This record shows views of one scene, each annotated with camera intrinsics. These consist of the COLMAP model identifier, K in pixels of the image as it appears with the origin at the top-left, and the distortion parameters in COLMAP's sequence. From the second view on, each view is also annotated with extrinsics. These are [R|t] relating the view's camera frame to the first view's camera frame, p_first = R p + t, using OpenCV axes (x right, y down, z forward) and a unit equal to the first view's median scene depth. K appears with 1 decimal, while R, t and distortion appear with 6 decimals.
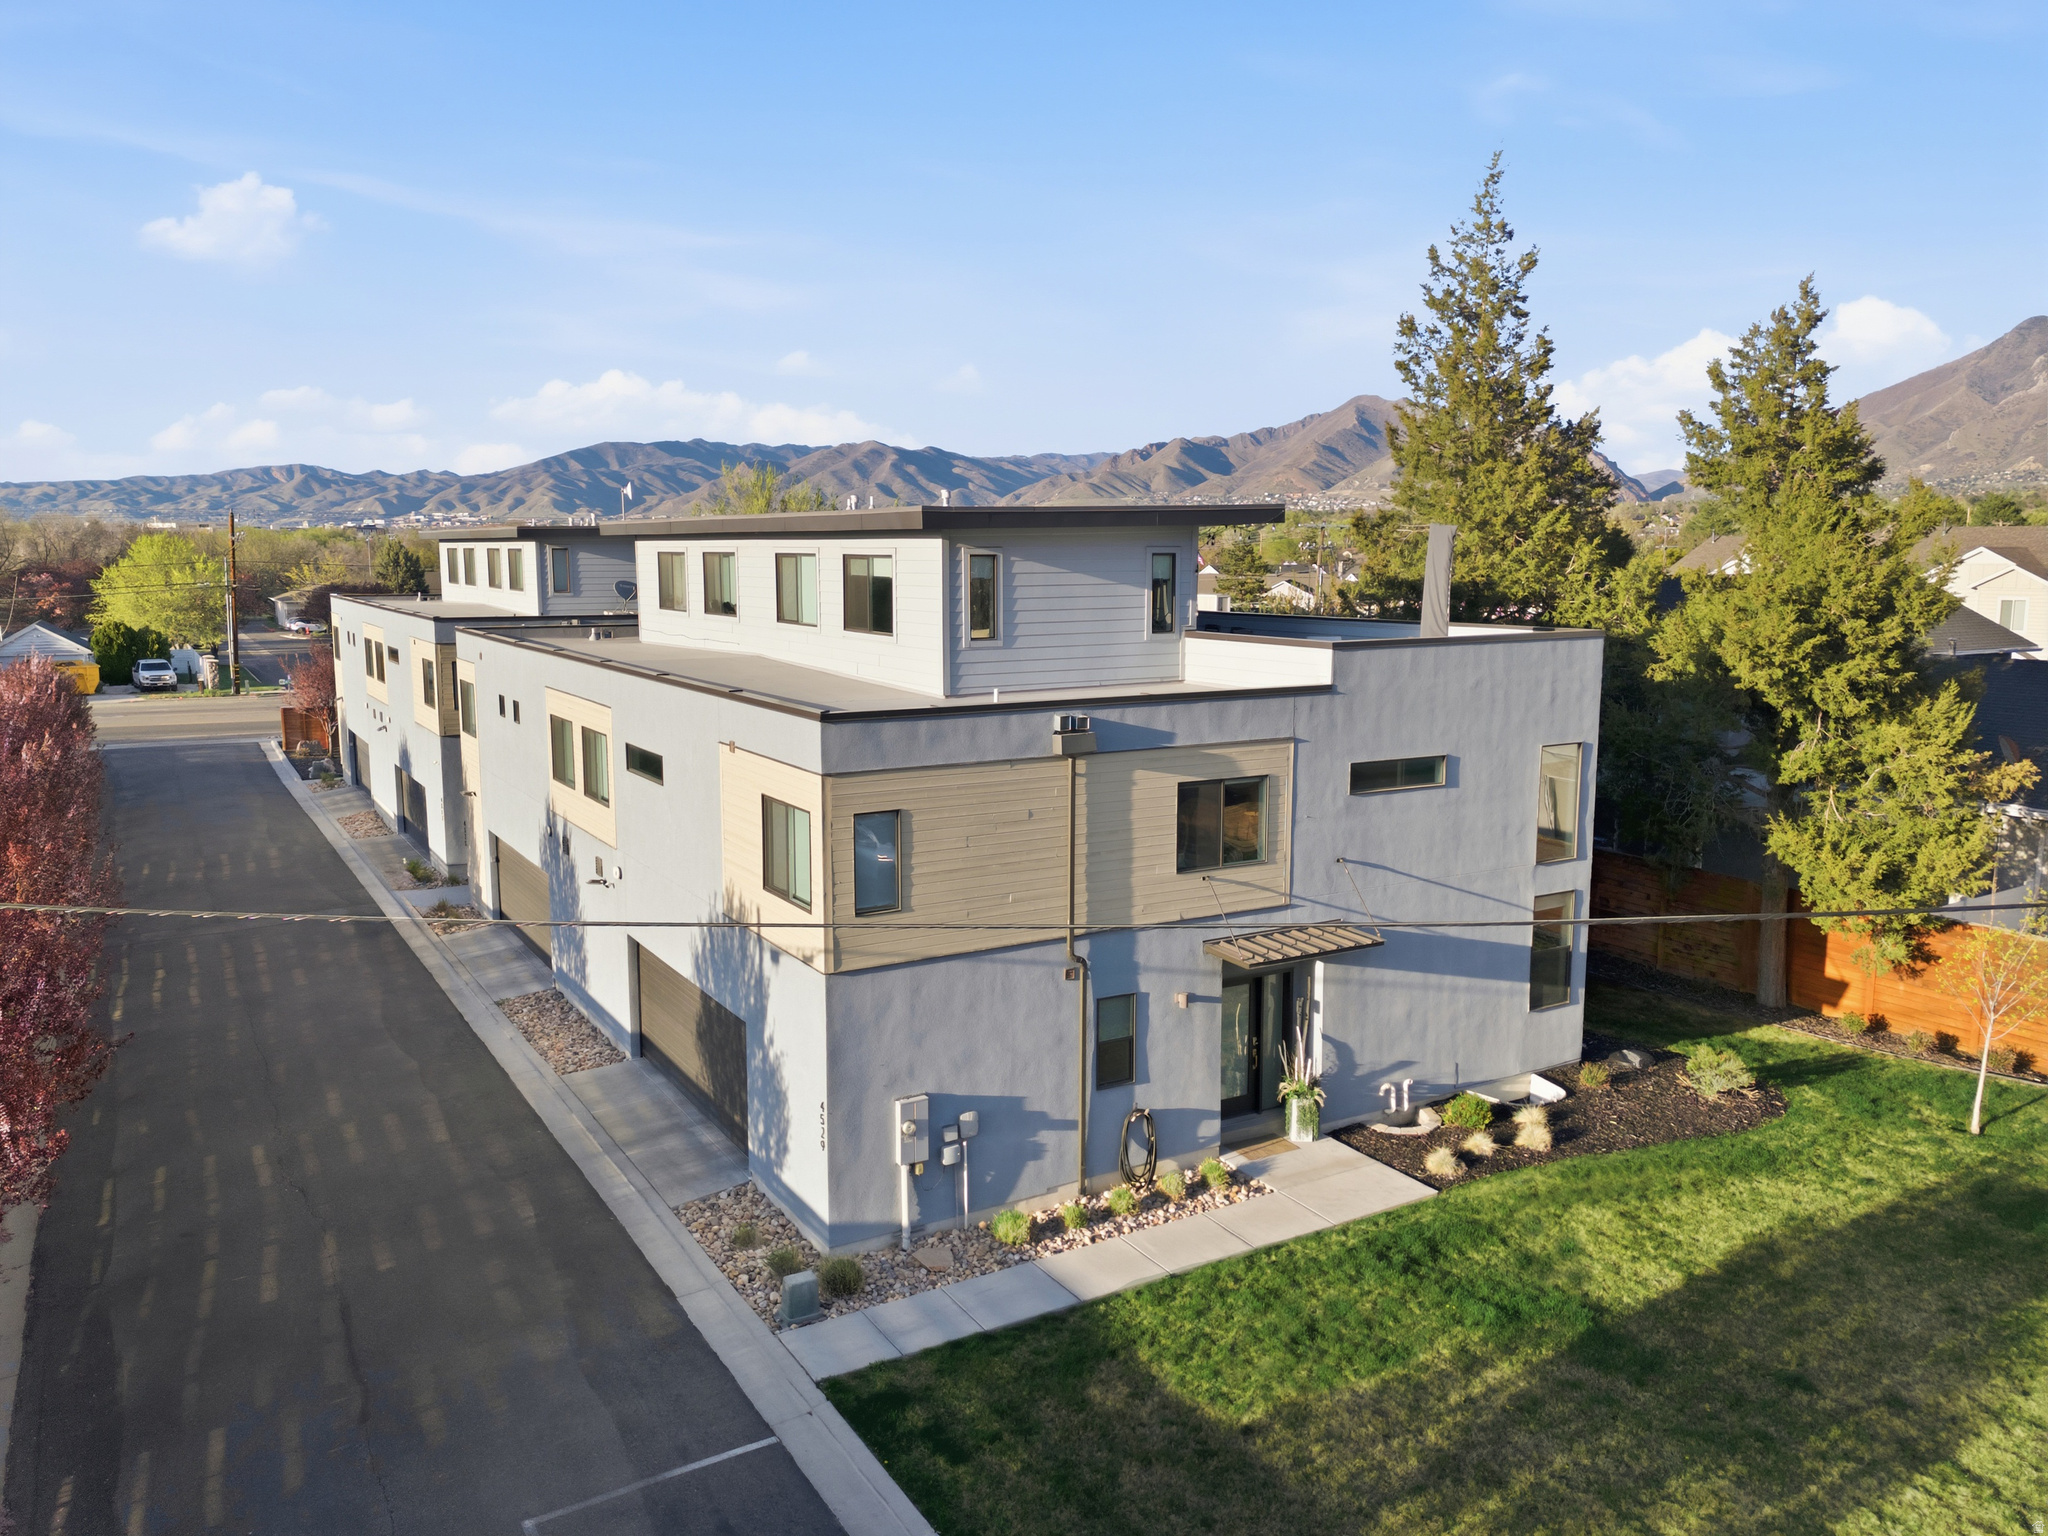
lens RADIAL K [[1479.3, 0, 1024.0], [0, 1479.3, 768.0], [0, 0, 1]] dist [0.086107, -0.067376]
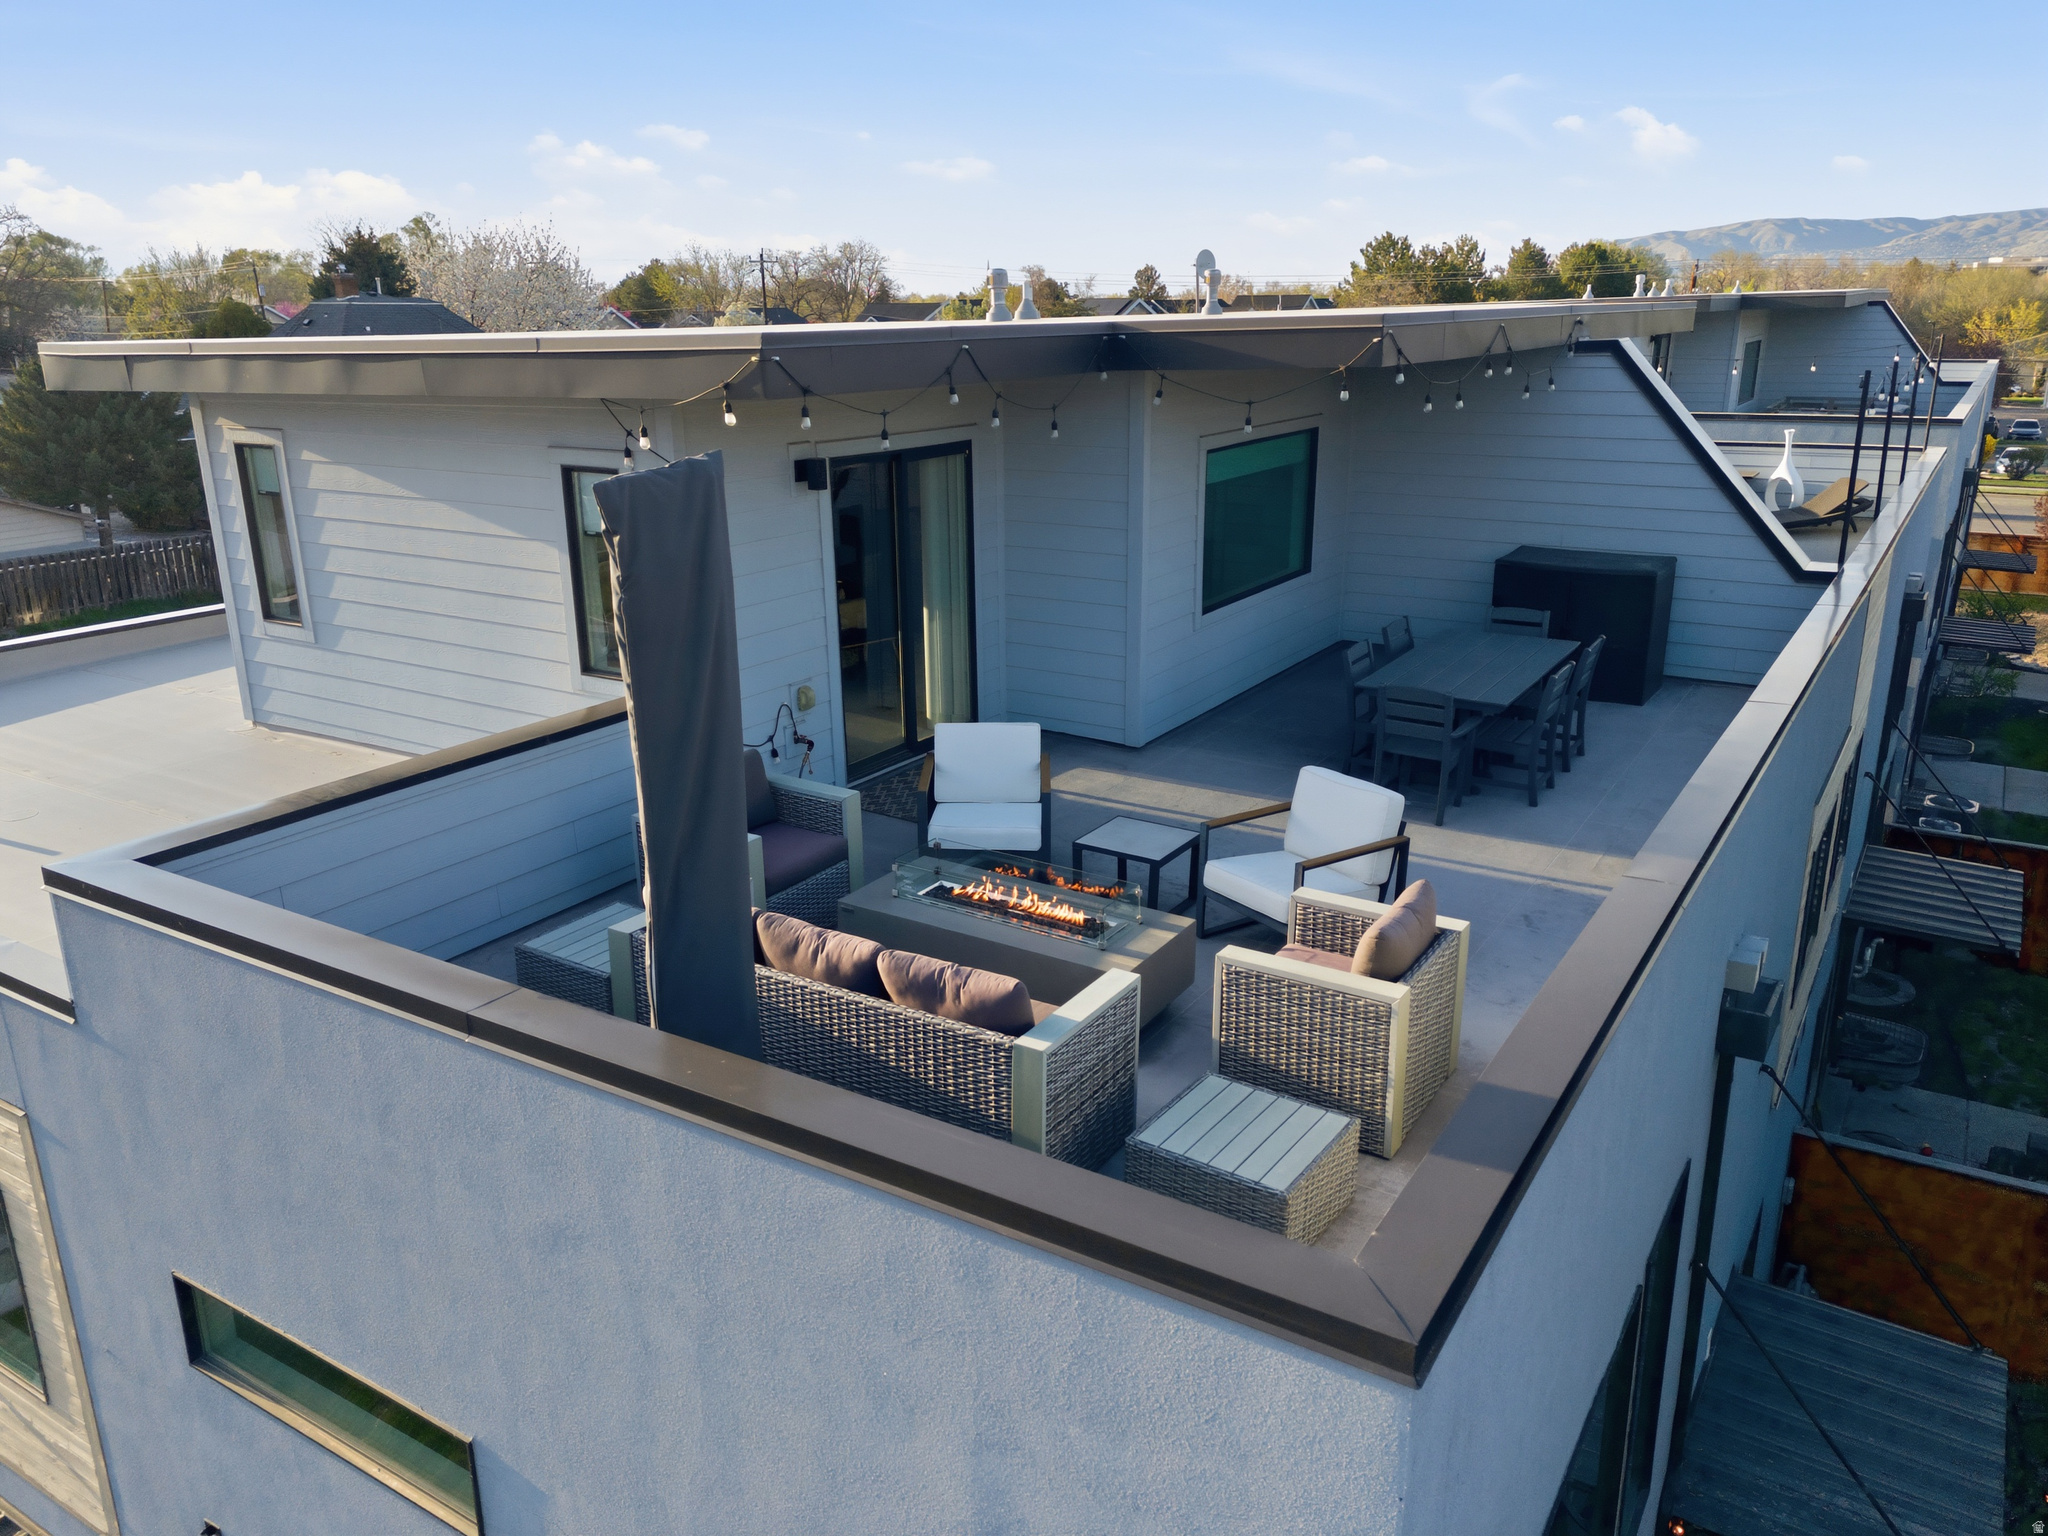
lens RADIAL K [[1483.7, 0, 1024.0], [0, 1483.7, 768.0], [0, 0, 1]] dist [0.078095, -0.067000]
pose [[0.445287, 0.254379, -0.858493, 0.536165], [-0.109838, 0.967072, 0.229580, -0.189509], [0.888625, -0.007934, 0.458565, 1.043049]]
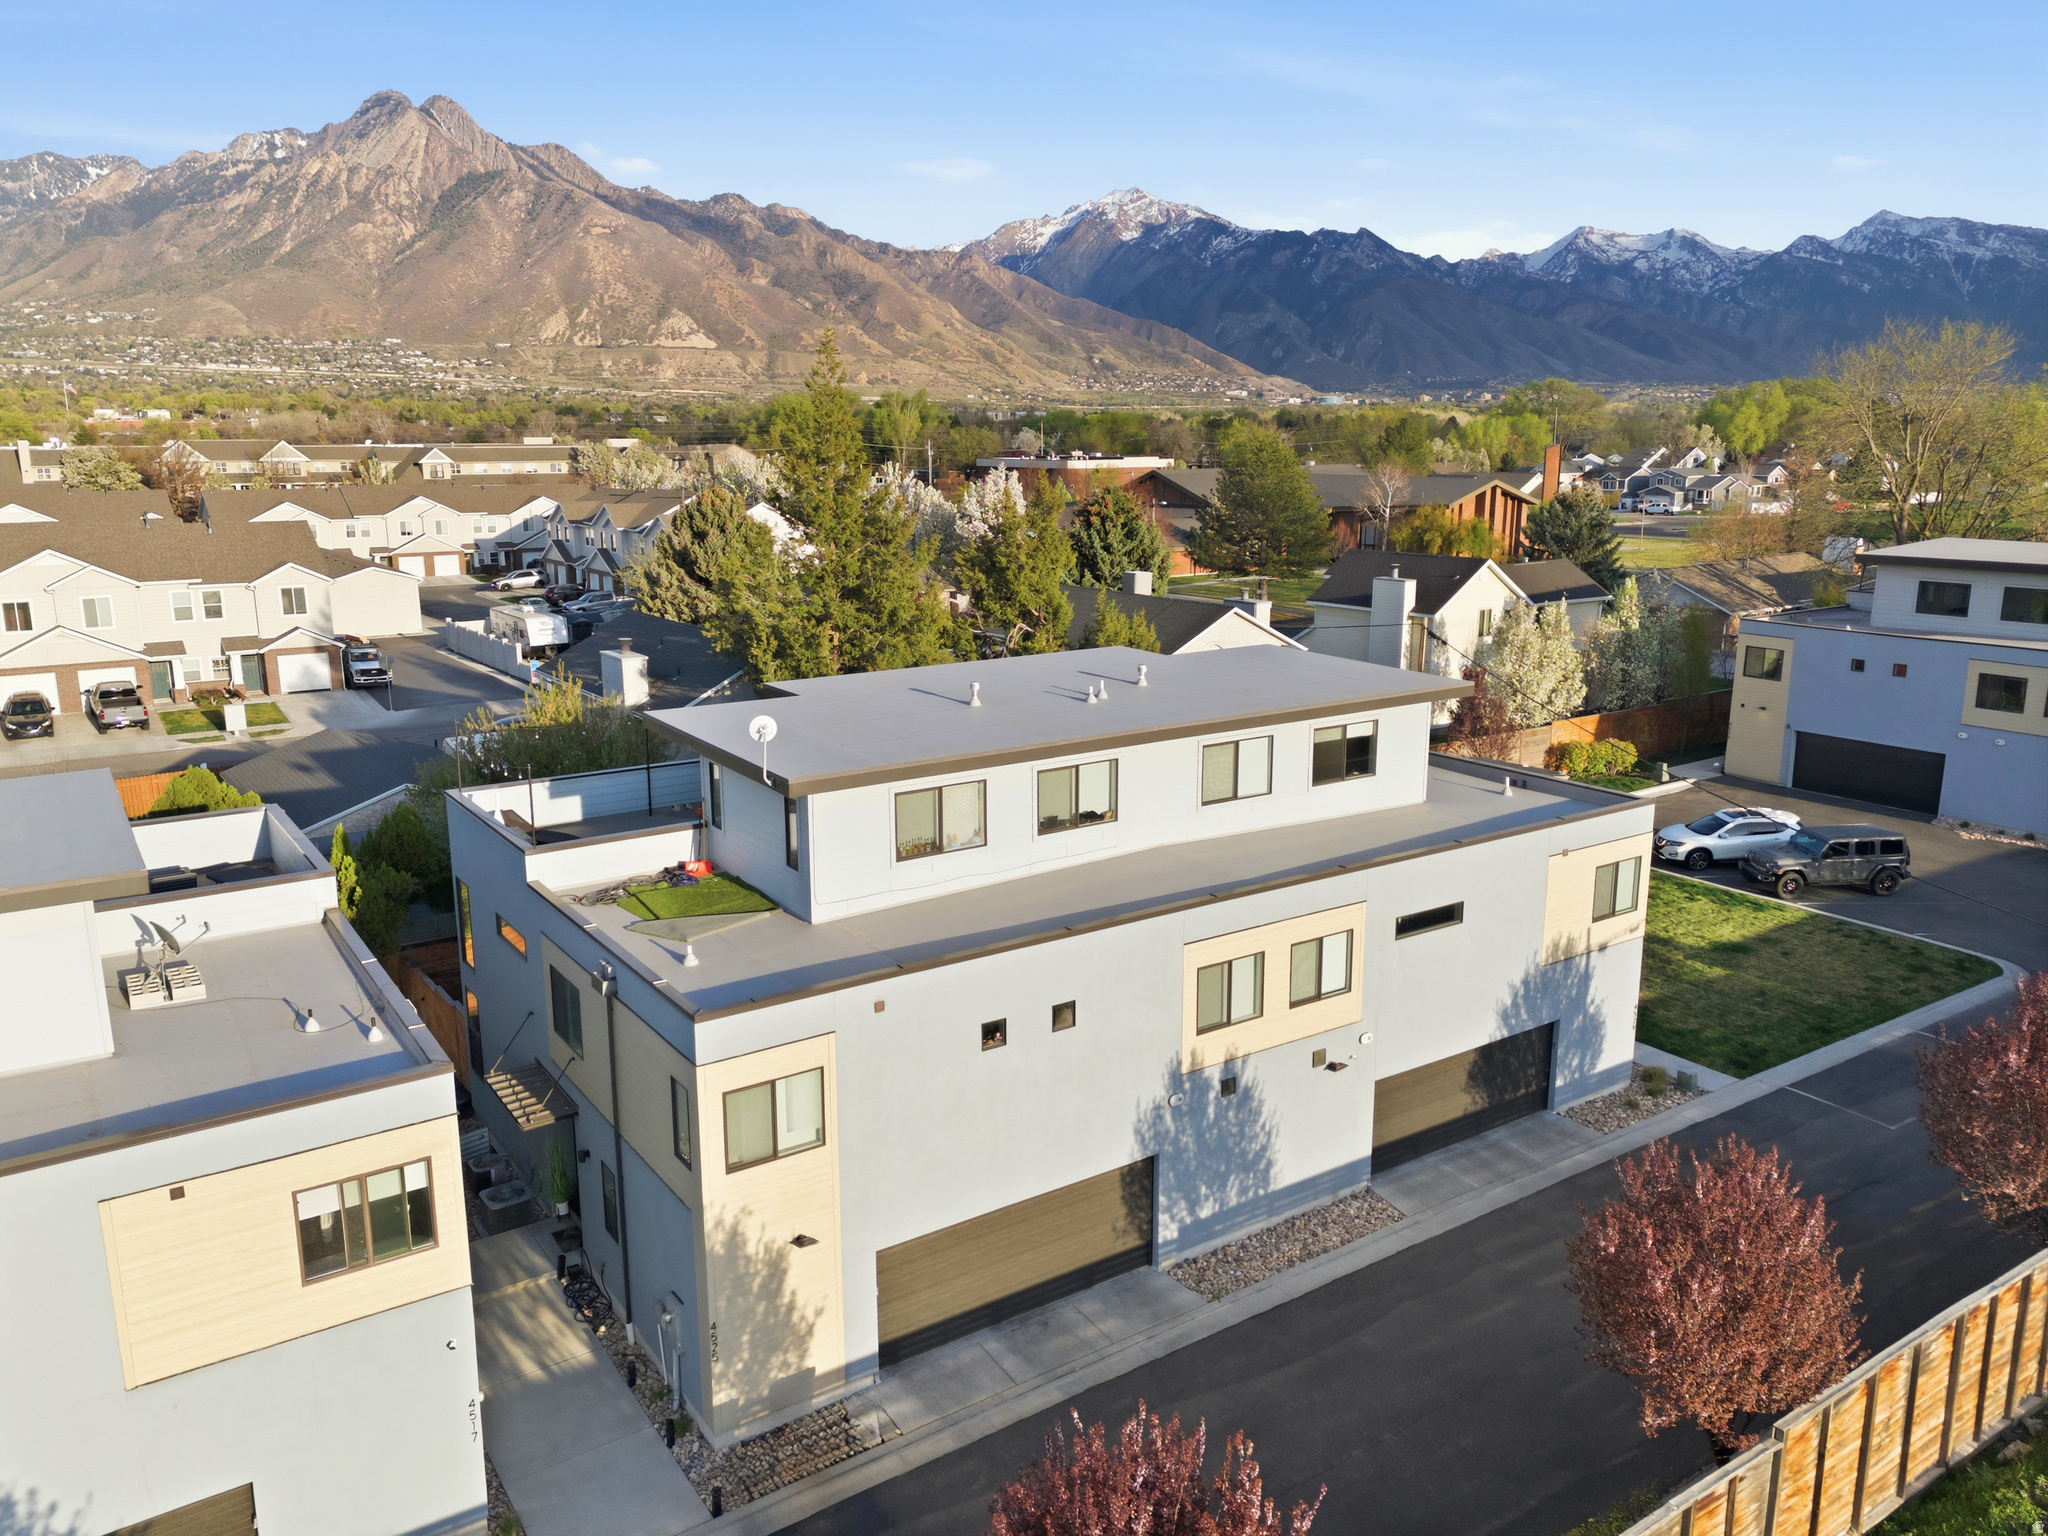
lens RADIAL K [[1479.3, 0, 1024.0], [0, 1479.3, 768.0], [0, 0, 1]] dist [0.086107, -0.067376]
pose [[-0.058289, -0.224837, 0.972651, -1.468246], [0.138070, 0.963129, 0.230910, -0.466071], [-0.988706, 0.147753, -0.025097, 1.414650]]
